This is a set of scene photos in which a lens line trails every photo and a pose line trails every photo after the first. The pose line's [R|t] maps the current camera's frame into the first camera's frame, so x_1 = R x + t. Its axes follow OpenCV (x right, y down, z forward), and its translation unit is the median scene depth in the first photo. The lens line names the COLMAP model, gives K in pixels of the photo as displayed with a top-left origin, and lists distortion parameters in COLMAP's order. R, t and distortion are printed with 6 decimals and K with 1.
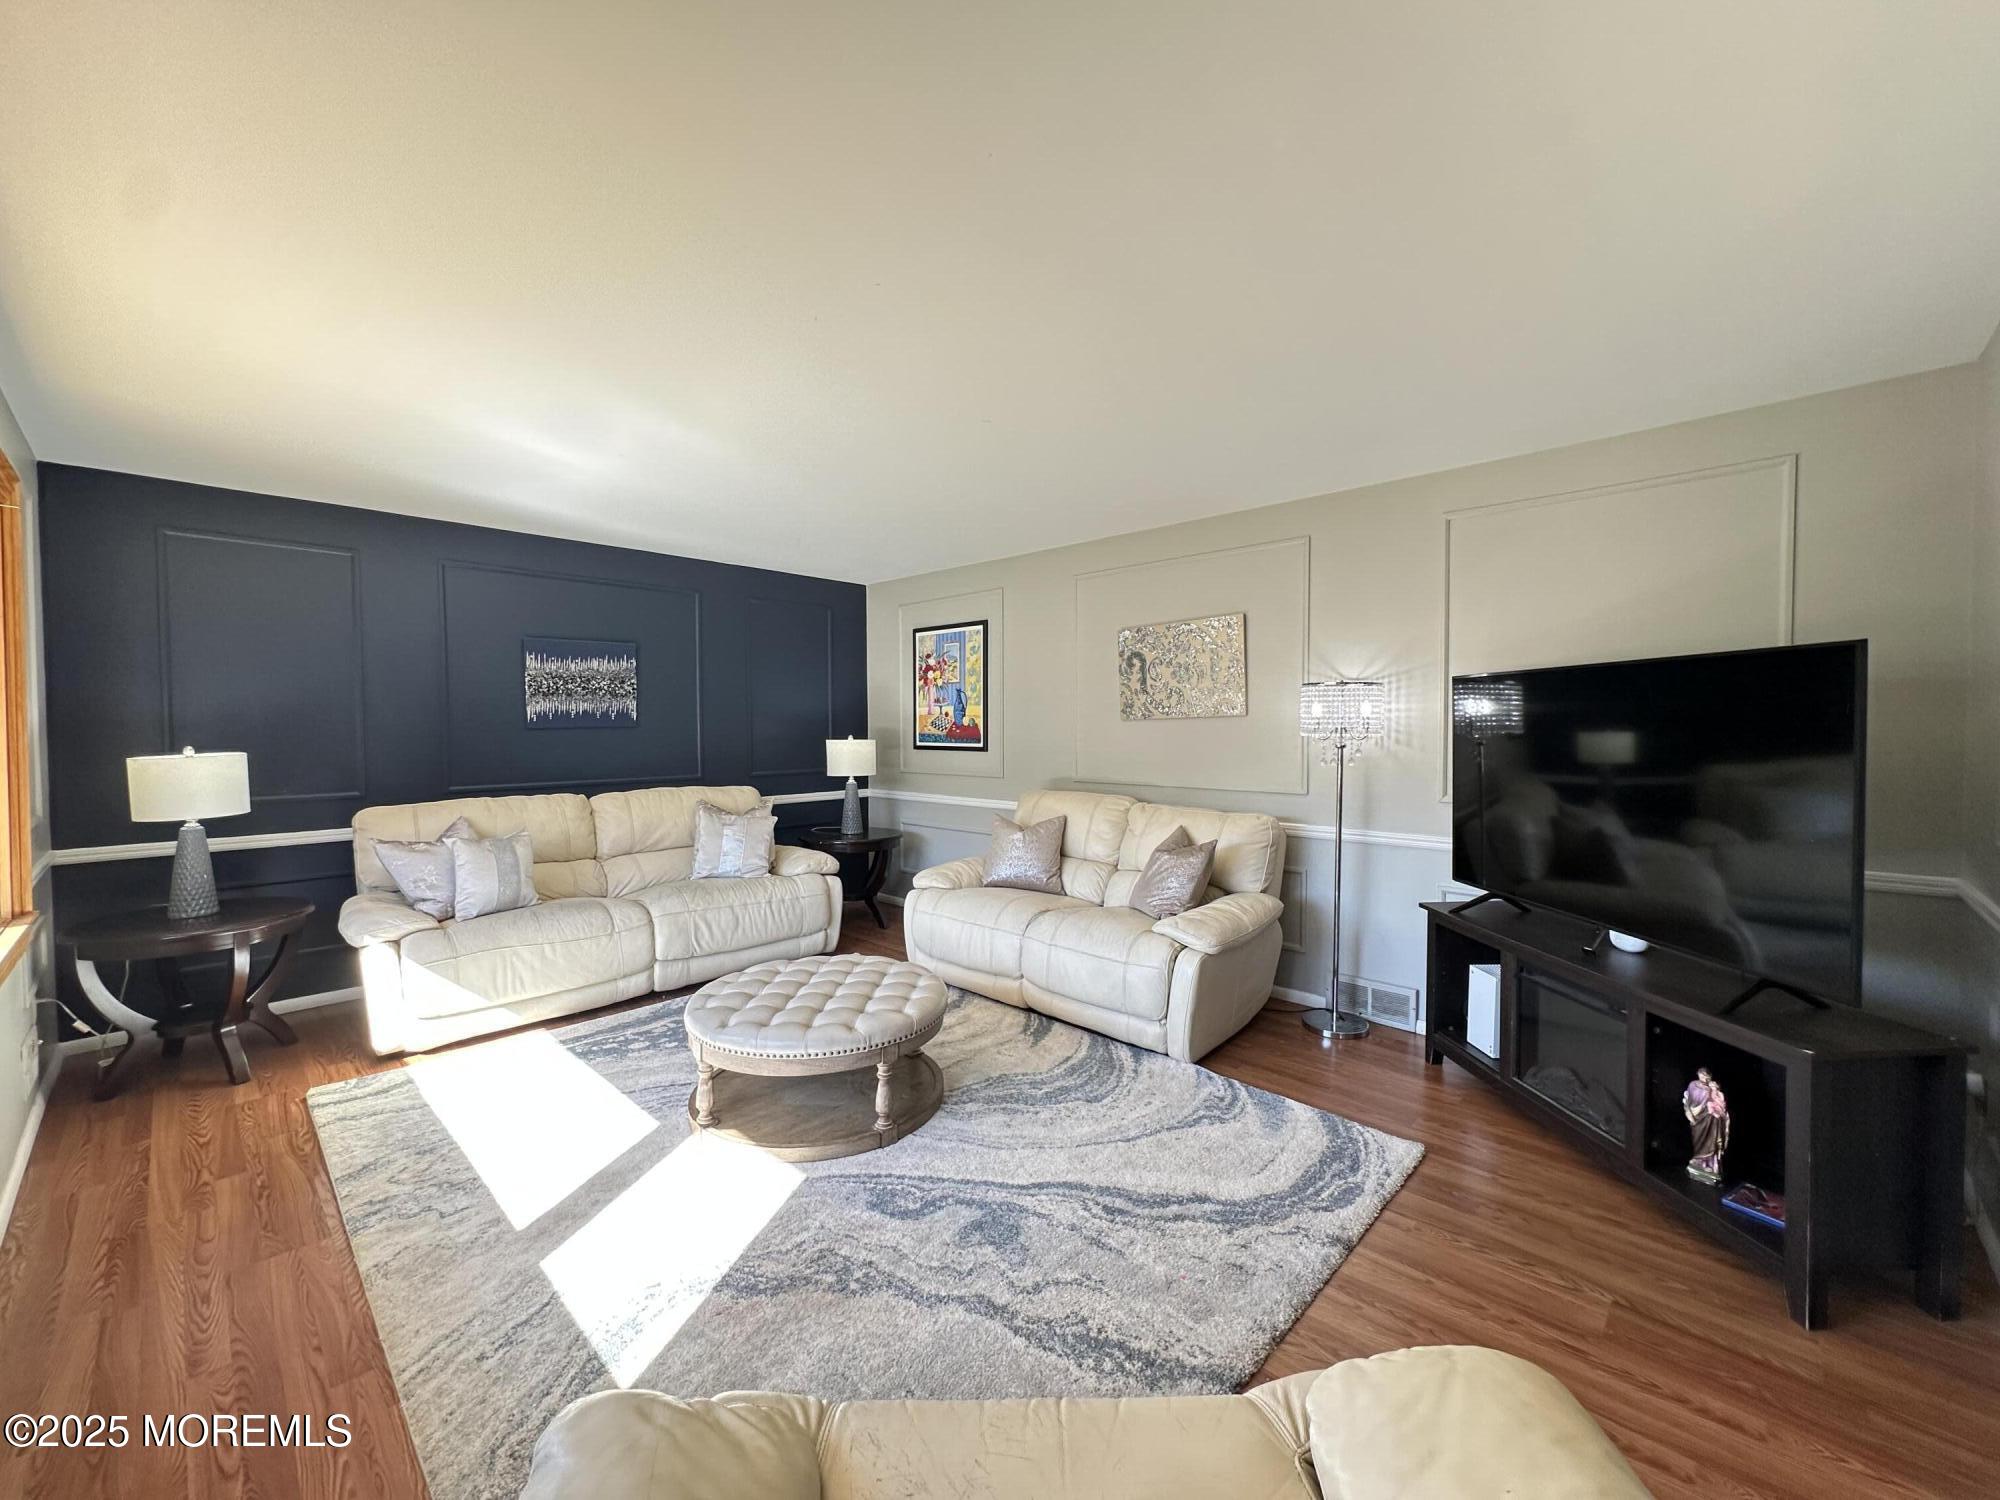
lens RADIAL K [[800.4, 0, 1004.4], [0, 800.4, 742.6], [0, 0, 1]] dist [-0.008893, 0.001476]
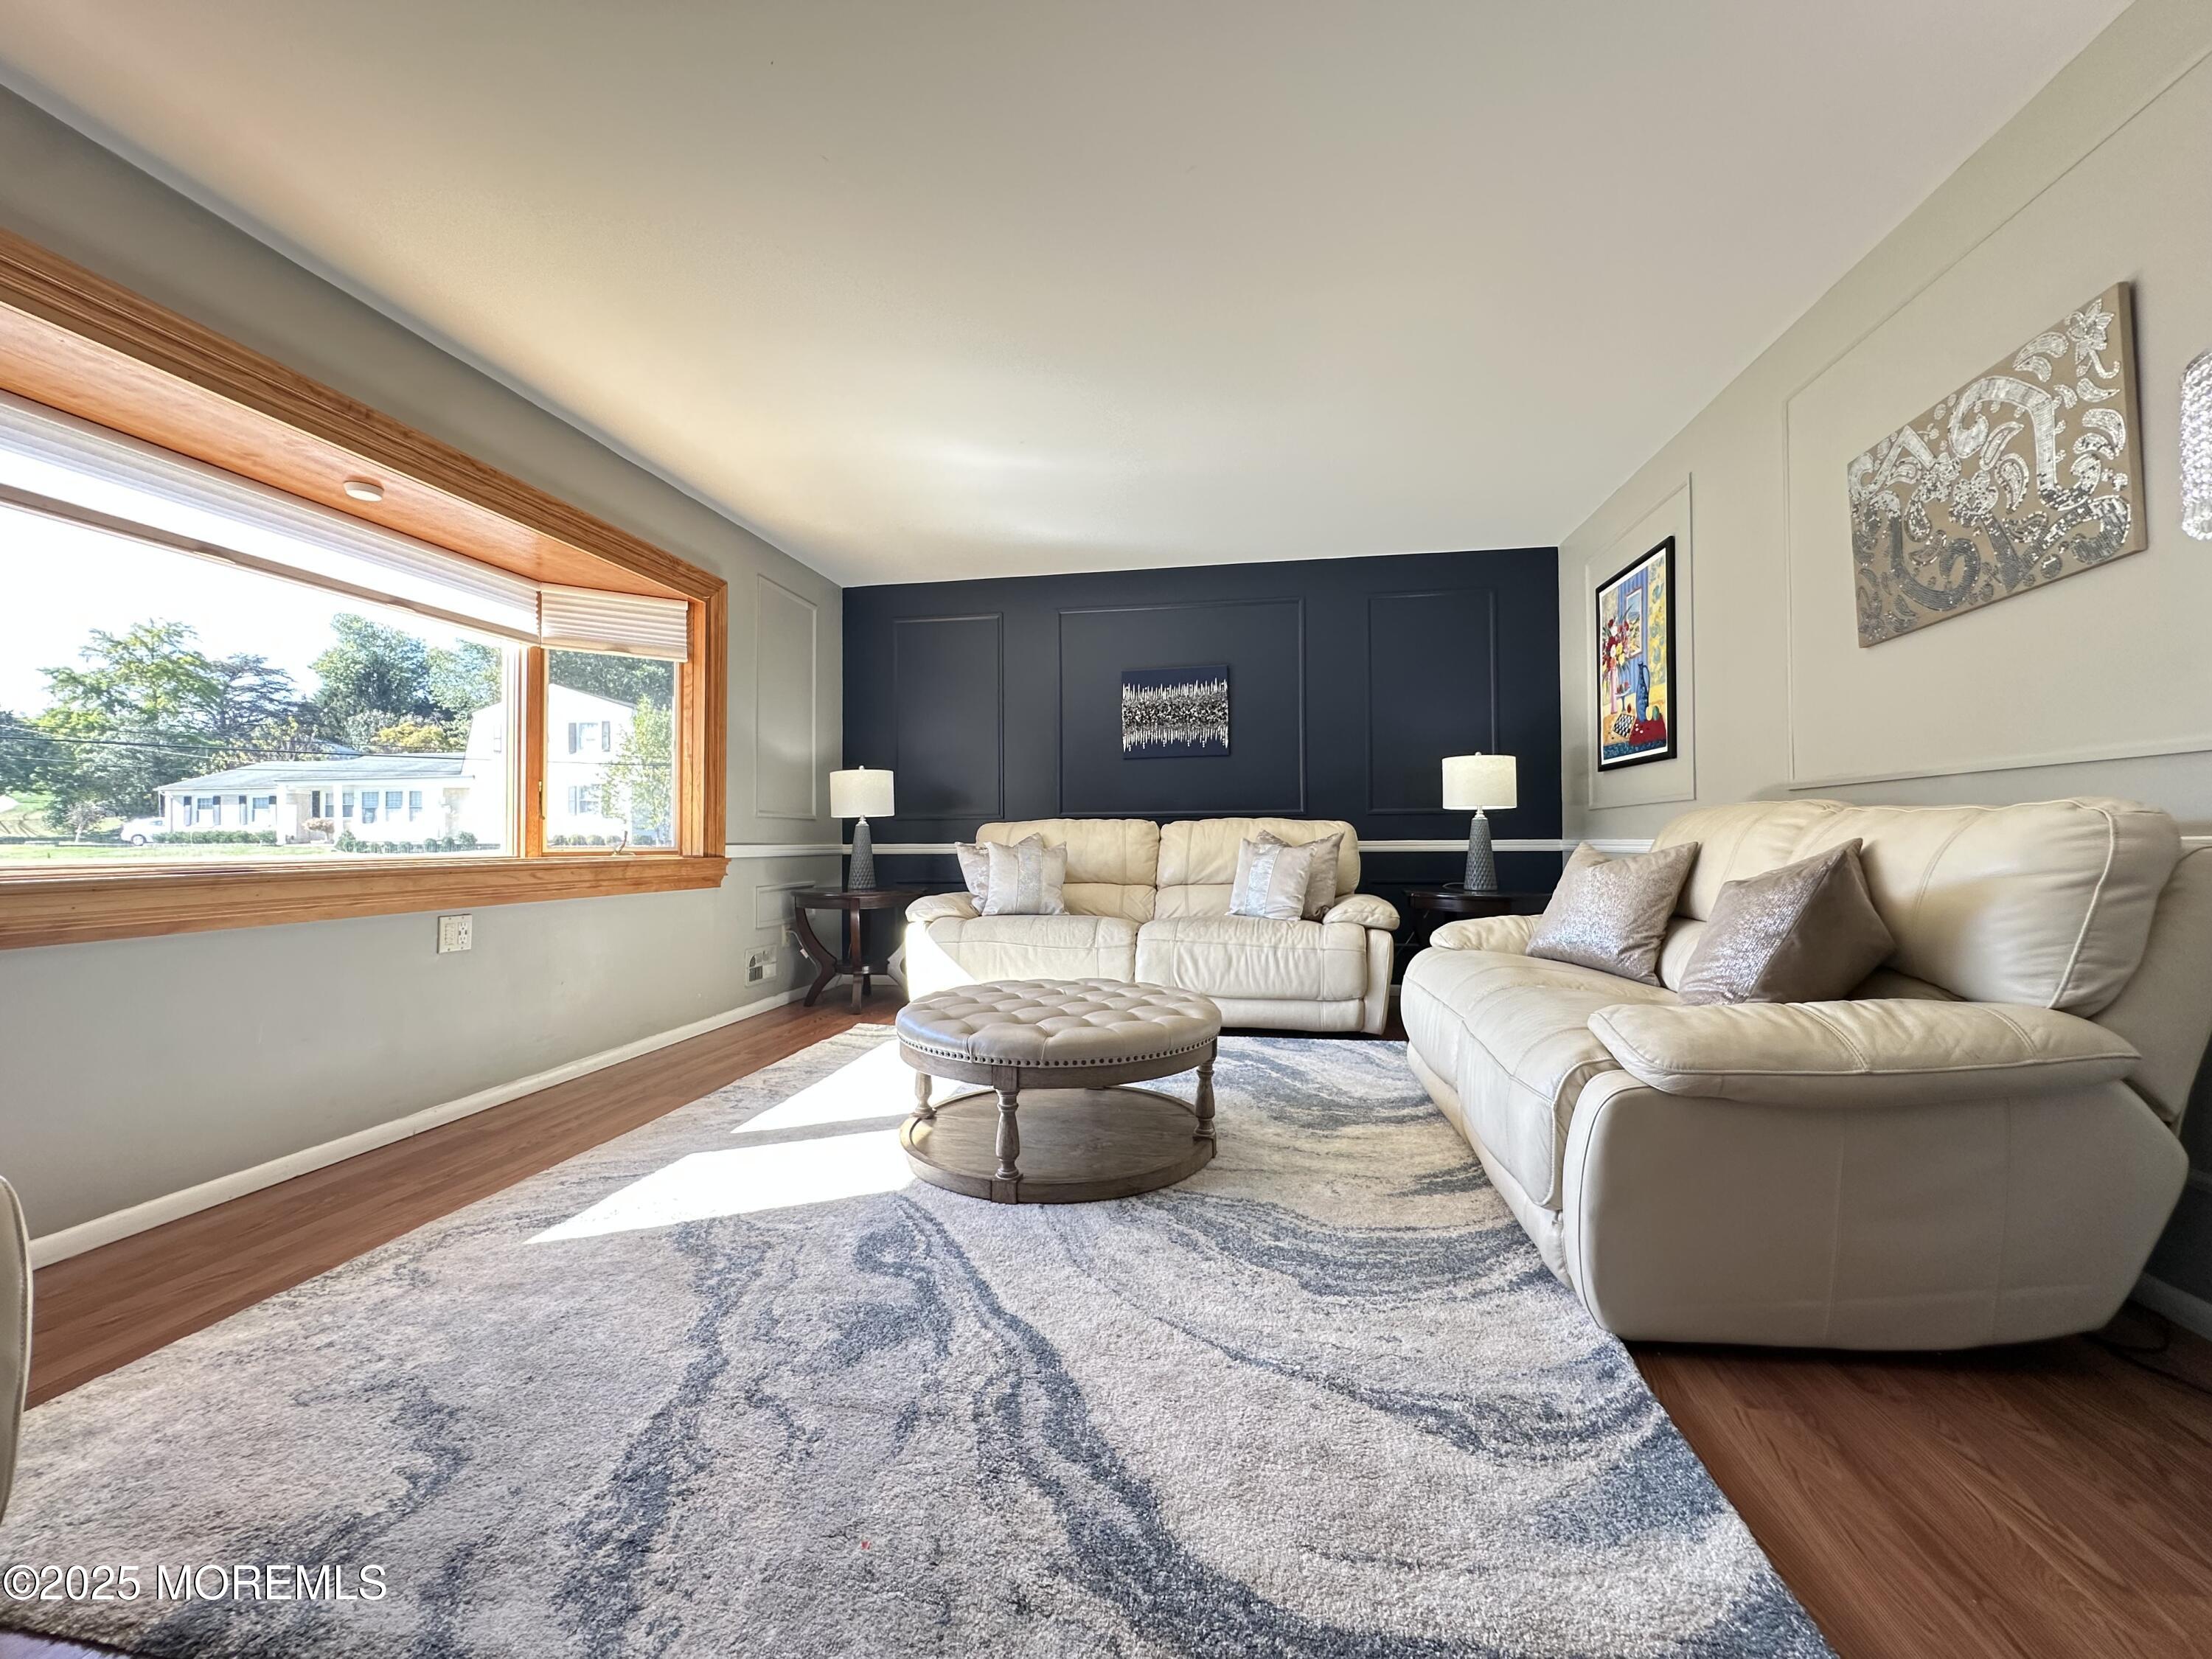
lens RADIAL K [[885.2, 0, 1107.1], [0, 885.2, 831.0], [0, 0, 1]] dist [-0.008893, 0.001476]
pose [[0.558391, -0.009095, -0.829528, 0.367606], [-0.014148, 0.999690, -0.020485, 0.109019], [0.829457, 0.023175, 0.558090, 0.382479]]
